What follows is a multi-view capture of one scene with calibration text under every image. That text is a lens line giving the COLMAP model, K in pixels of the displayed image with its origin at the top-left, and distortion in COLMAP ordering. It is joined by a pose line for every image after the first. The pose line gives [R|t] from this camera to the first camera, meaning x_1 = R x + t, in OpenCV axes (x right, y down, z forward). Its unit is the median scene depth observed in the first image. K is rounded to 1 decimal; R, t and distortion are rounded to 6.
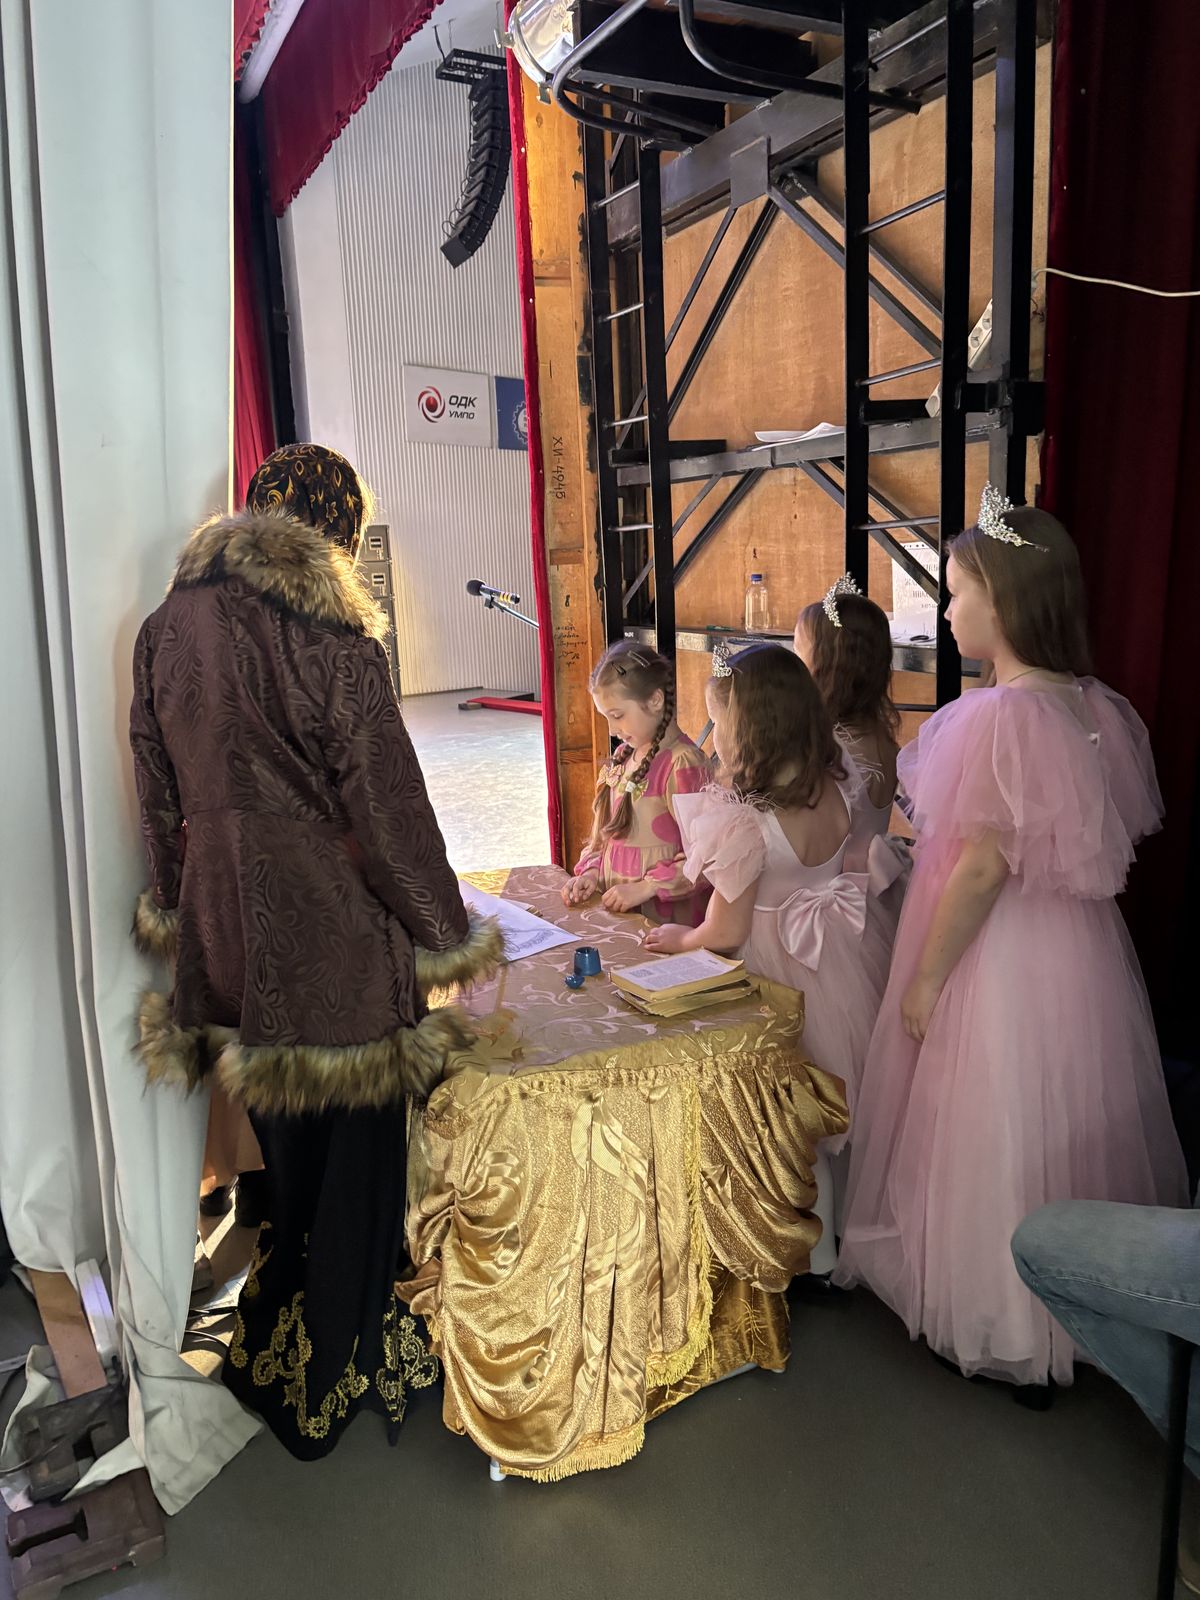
lens RADIAL K [[1197.4, 0, 588.6], [0, 1197.4, 799.2], [0, 0, 1]] dist [0.037014, -0.033922]
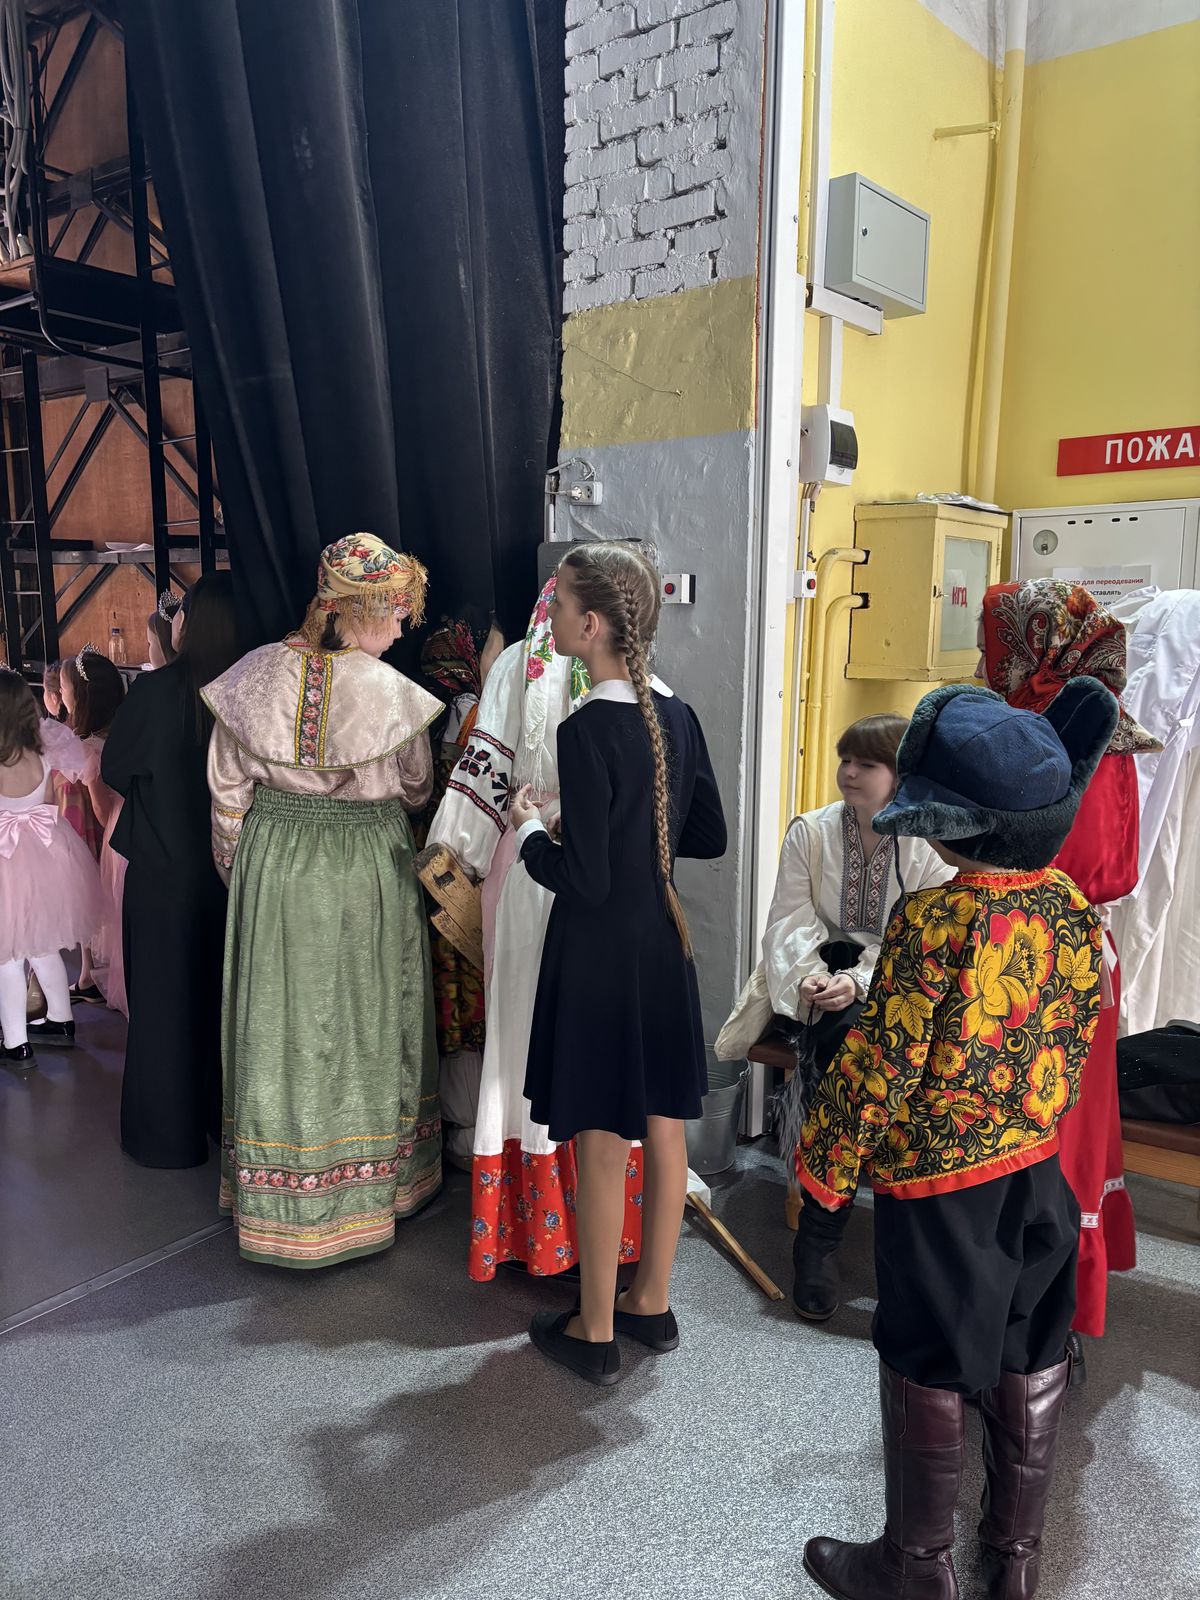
lens RADIAL K [[1197.4, 0, 613.1], [0, 1197.4, 813.7], [0, 0, 1]] dist [0.037014, -0.033922]
pose [[0.890729, -0.024179, 0.453891, -0.000751], [0.043104, 0.998577, -0.031392, 0.129513], [-0.452487, 0.047526, 0.890504, -0.672263]]
